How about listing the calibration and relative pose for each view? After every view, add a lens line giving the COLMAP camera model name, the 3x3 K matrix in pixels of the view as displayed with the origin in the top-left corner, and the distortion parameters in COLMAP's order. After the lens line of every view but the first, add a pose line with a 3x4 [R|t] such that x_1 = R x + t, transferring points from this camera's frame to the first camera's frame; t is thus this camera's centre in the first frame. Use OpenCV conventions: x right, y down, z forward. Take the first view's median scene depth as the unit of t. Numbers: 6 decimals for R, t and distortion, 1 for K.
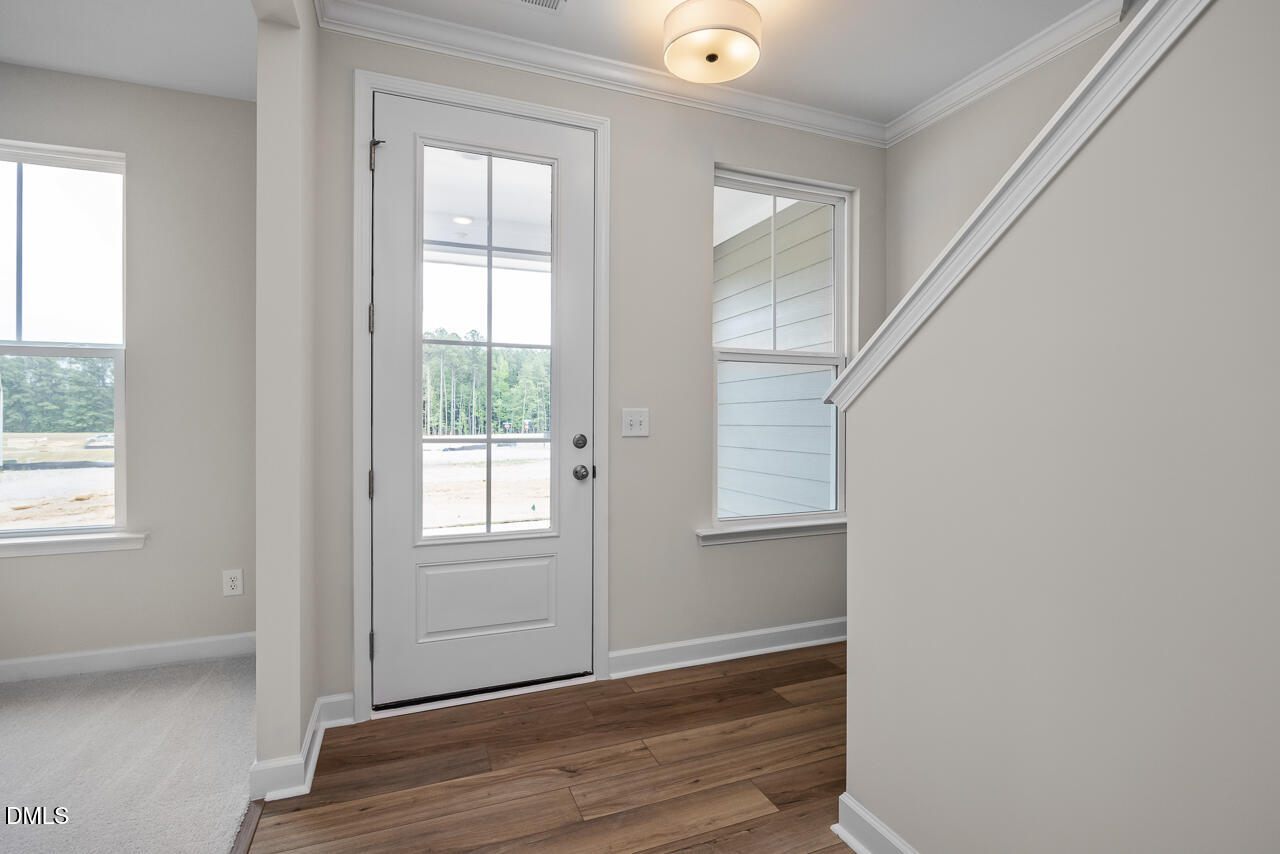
lens RADIAL K [[610.0, 0, 682.9], [0, 610.0, 441.5], [0, 0, 1]] dist [-0.005443, -0.000033]
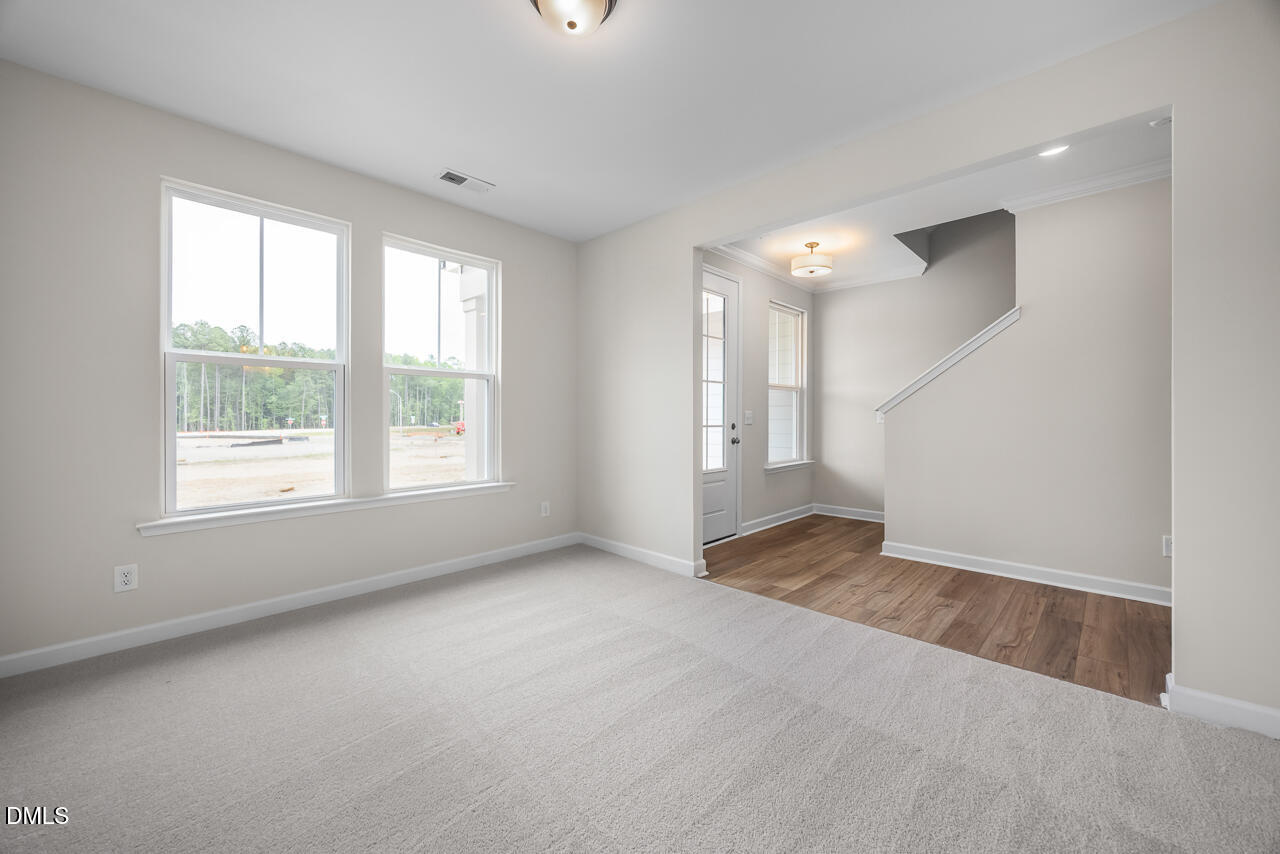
lens RADIAL K [[528.2, 0, 639.5], [0, 528.2, 437.4], [0, 0, 1]] dist [-0.002154, -0.000125]
pose [[0.902143, -0.016053, 0.431137, -0.132071], [0.013907, 0.999870, 0.008128, 0.001944], [-0.431212, -0.001337, 0.902250, -0.056337]]
